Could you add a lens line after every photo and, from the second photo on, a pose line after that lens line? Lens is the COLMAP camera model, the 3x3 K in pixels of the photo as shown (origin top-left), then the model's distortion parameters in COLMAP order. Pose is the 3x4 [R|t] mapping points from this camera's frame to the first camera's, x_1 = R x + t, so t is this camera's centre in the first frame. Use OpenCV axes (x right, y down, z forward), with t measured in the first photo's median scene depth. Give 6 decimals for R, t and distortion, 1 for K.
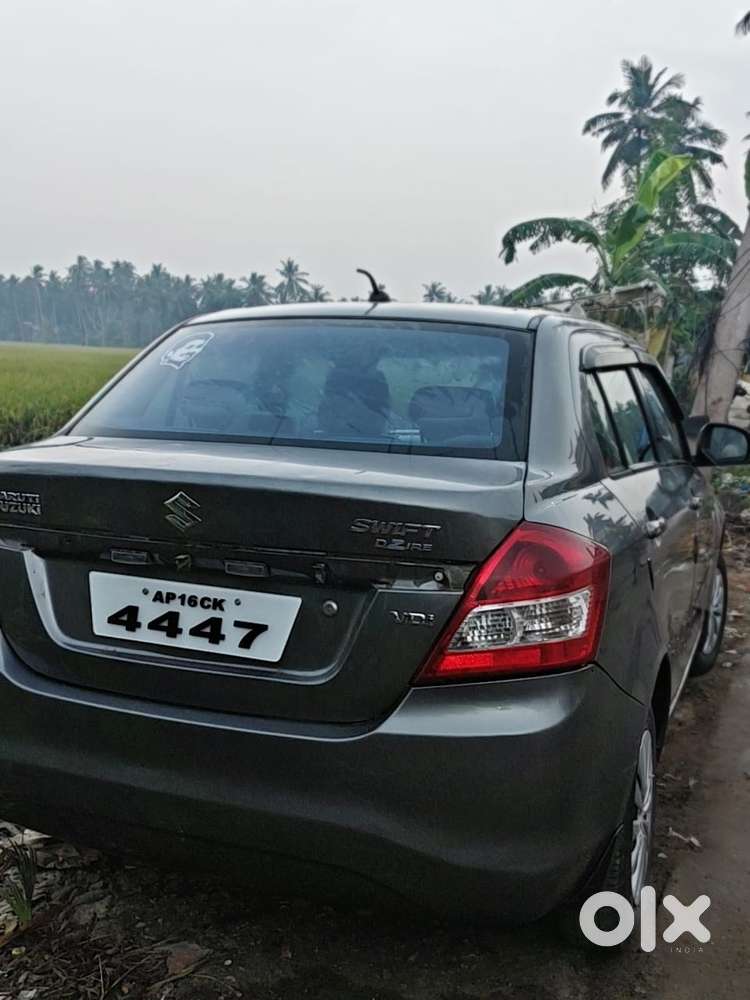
lens RADIAL K [[986.9, 0, 375.0], [0, 986.9, 500.0], [0, 0, 1]] dist [0.055181, -0.081880]
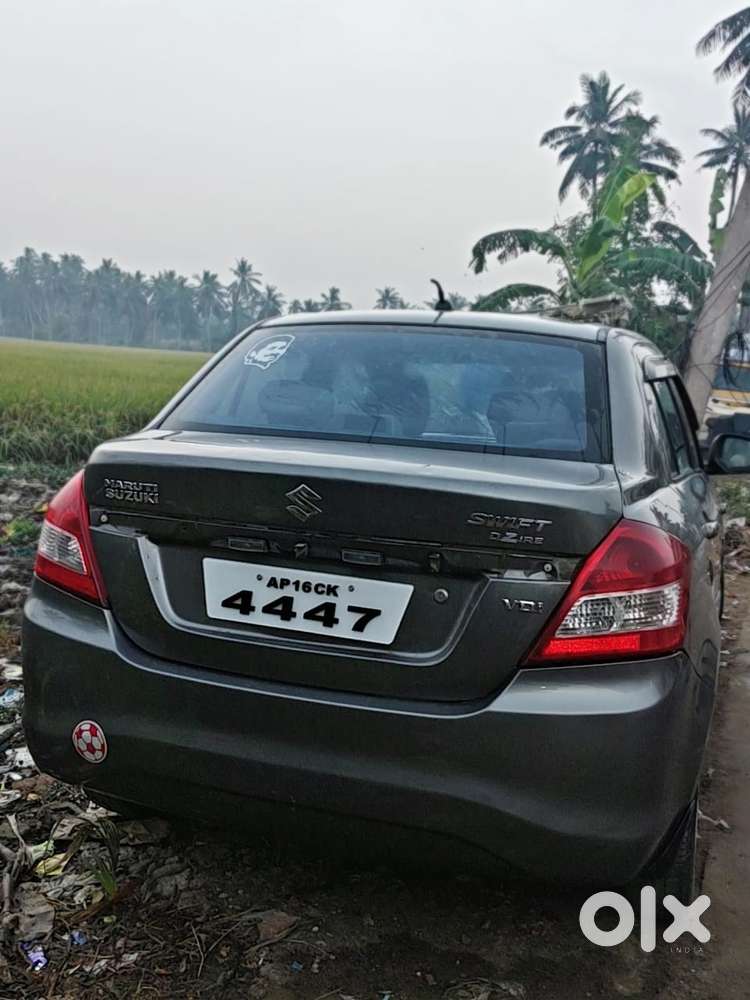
lens RADIAL K [[981.5, 0, 379.2], [0, 981.5, 506.4], [0, 0, 1]] dist [0.069796, -0.117371]
pose [[0.998442, 0.022226, 0.051186, -0.147740], [-0.022392, 0.999746, 0.002672, 0.009530], [-0.051114, -0.003814, 0.998686, -0.059615]]
